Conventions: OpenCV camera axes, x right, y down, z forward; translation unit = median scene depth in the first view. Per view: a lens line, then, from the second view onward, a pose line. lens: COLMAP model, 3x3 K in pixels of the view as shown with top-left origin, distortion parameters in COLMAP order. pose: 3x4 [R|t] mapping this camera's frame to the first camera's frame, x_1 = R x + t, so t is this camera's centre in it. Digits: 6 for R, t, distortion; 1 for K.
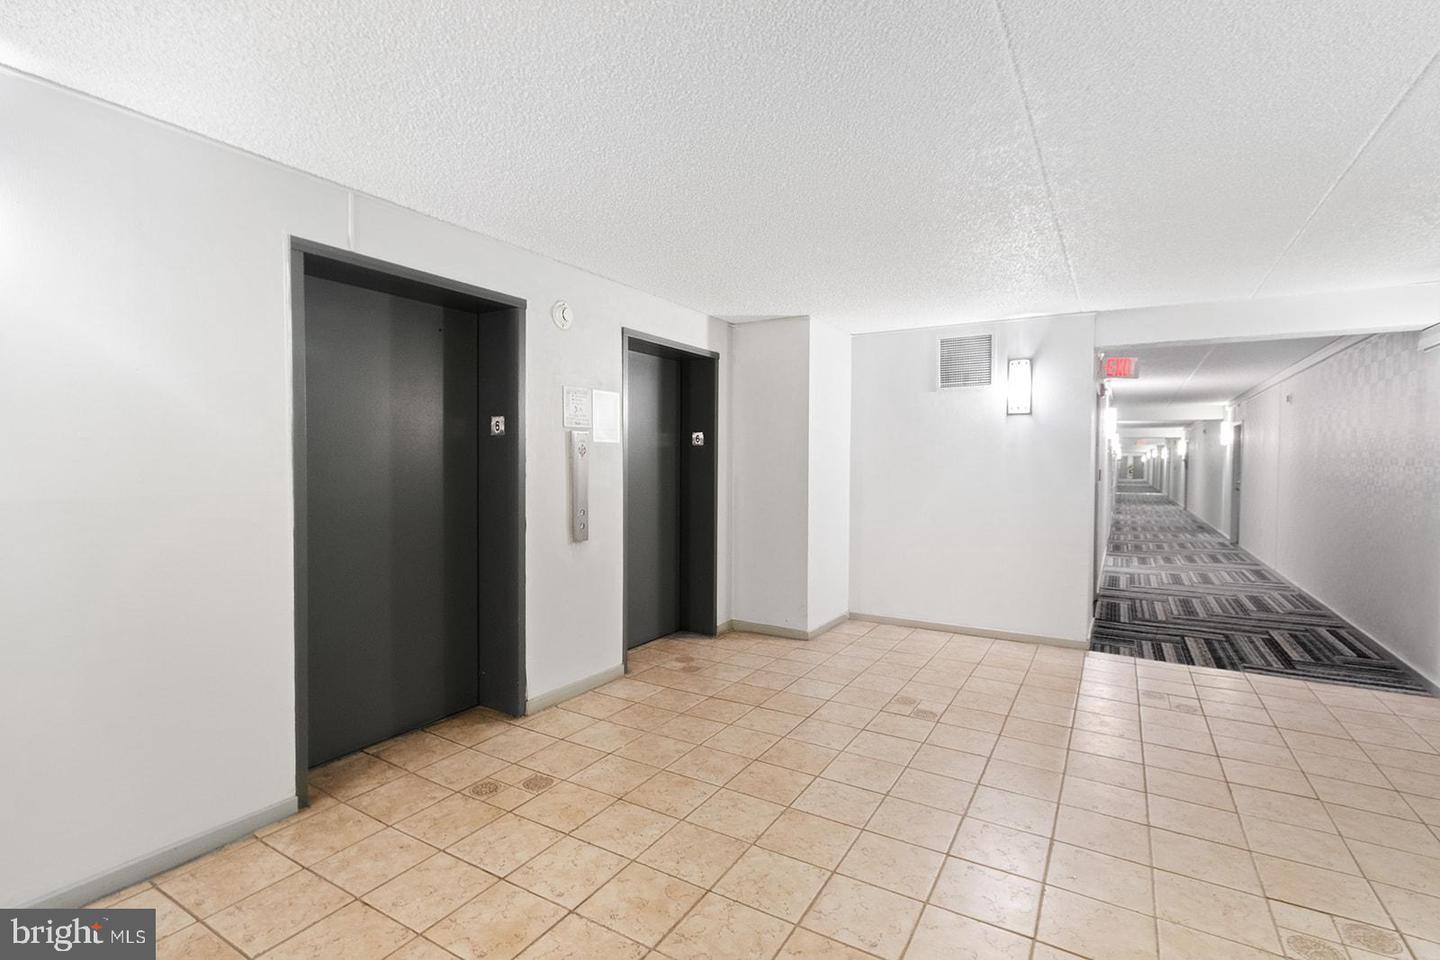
lens RADIAL K [[655.7, 0, 721.6], [0, 655.7, 484.6], [0, 0, 1]] dist [0.000469, 0.000161]
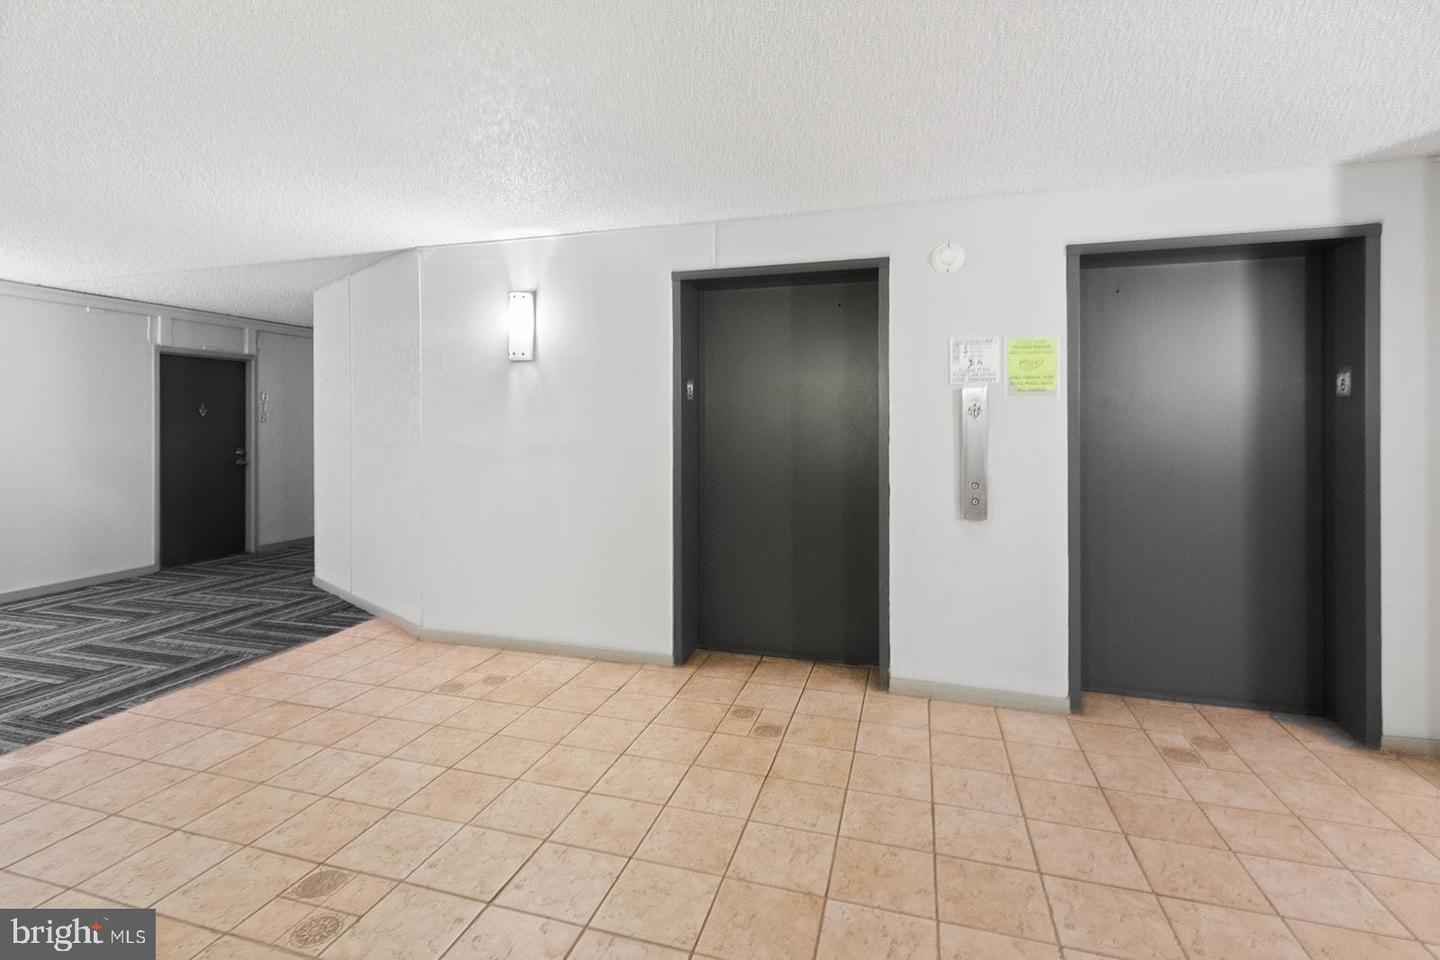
lens RADIAL K [[686.6, 0, 716.5], [0, 686.6, 427.2], [0, 0, 1]] dist [0.002816, 0.000670]
pose [[0.255066, 0.007348, -0.966896, 0.626164], [-0.033621, 0.999434, -0.001274, -0.021775], [0.966339, 0.032833, 0.255168, 0.515382]]
